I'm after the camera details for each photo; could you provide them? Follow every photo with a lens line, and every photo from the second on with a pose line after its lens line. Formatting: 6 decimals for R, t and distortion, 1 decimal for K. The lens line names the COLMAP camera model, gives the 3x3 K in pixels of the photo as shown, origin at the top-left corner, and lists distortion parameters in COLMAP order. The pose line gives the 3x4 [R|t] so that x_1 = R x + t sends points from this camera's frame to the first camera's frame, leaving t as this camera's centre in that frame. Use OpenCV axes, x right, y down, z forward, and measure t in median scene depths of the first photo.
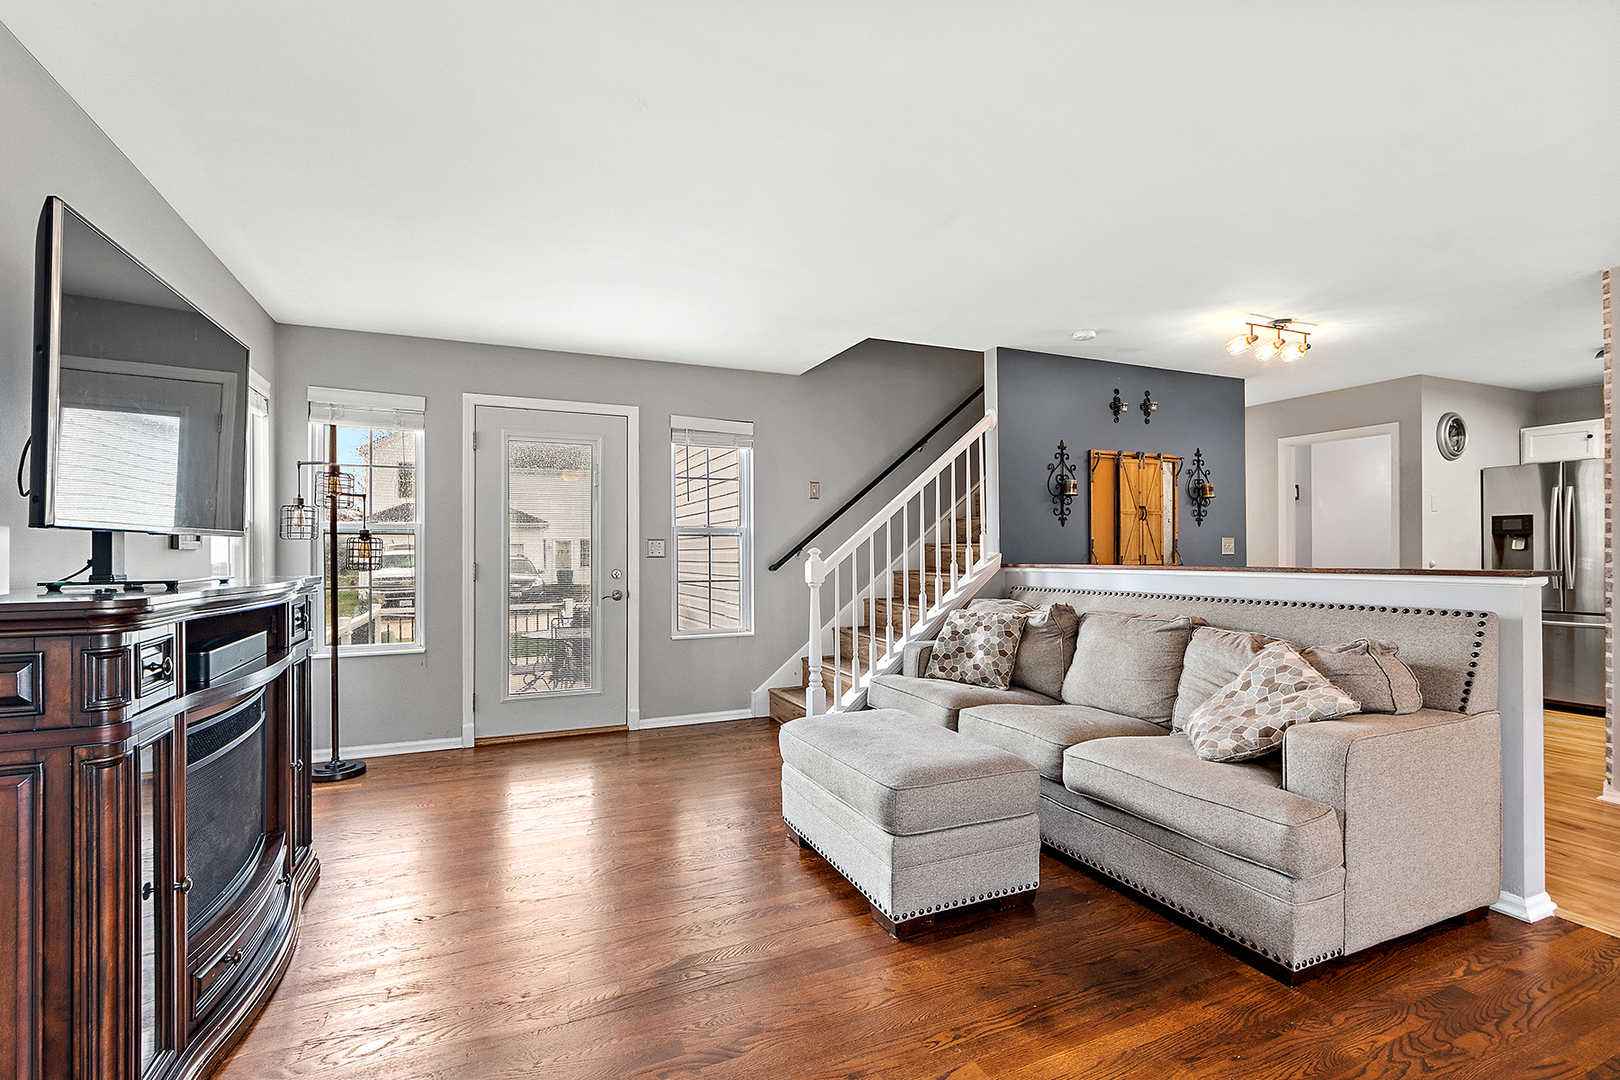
lens RADIAL K [[723.4, 0, 806.2], [0, 723.4, 543.2], [0, 0, 1]] dist [0.005163, 0.000496]
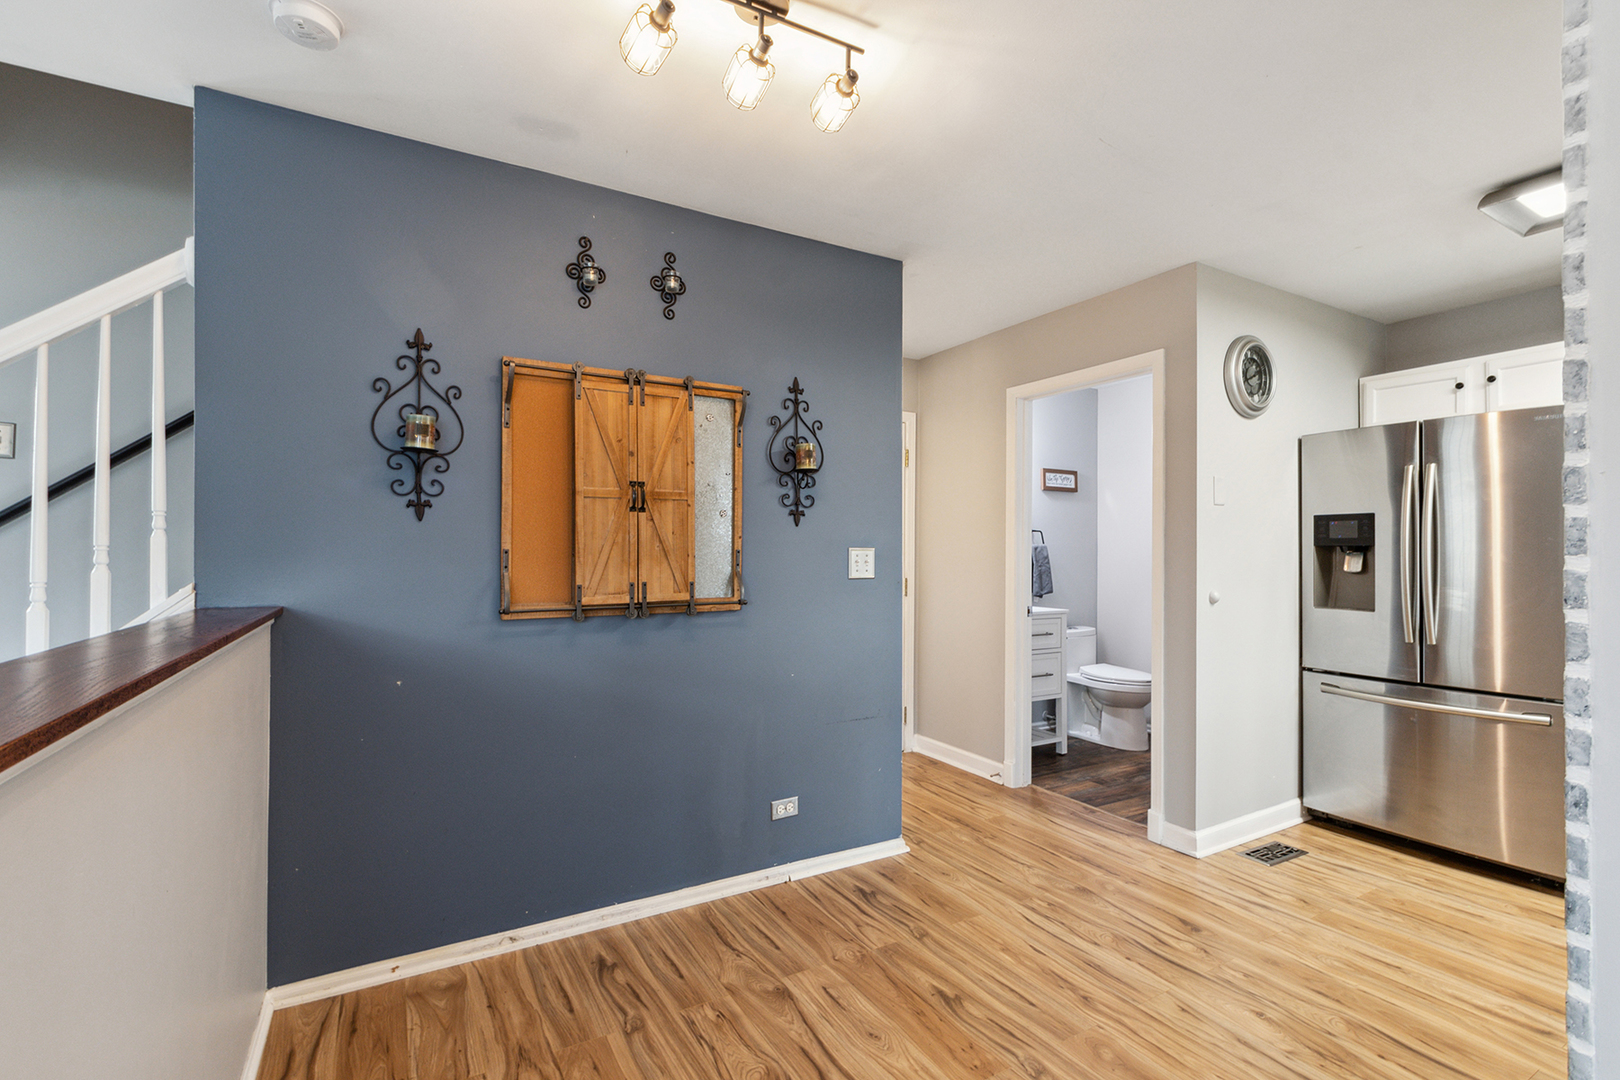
lens RADIAL K [[723.4, 0, 813.1], [0, 723.4, 548.1], [0, 0, 1]] dist [0.005163, 0.000496]
pose [[0.994481, 0.008899, 0.104539, 0.494656], [-0.009105, 0.999957, 0.001497, -0.008003], [-0.104521, -0.002441, 0.994520, 0.471876]]
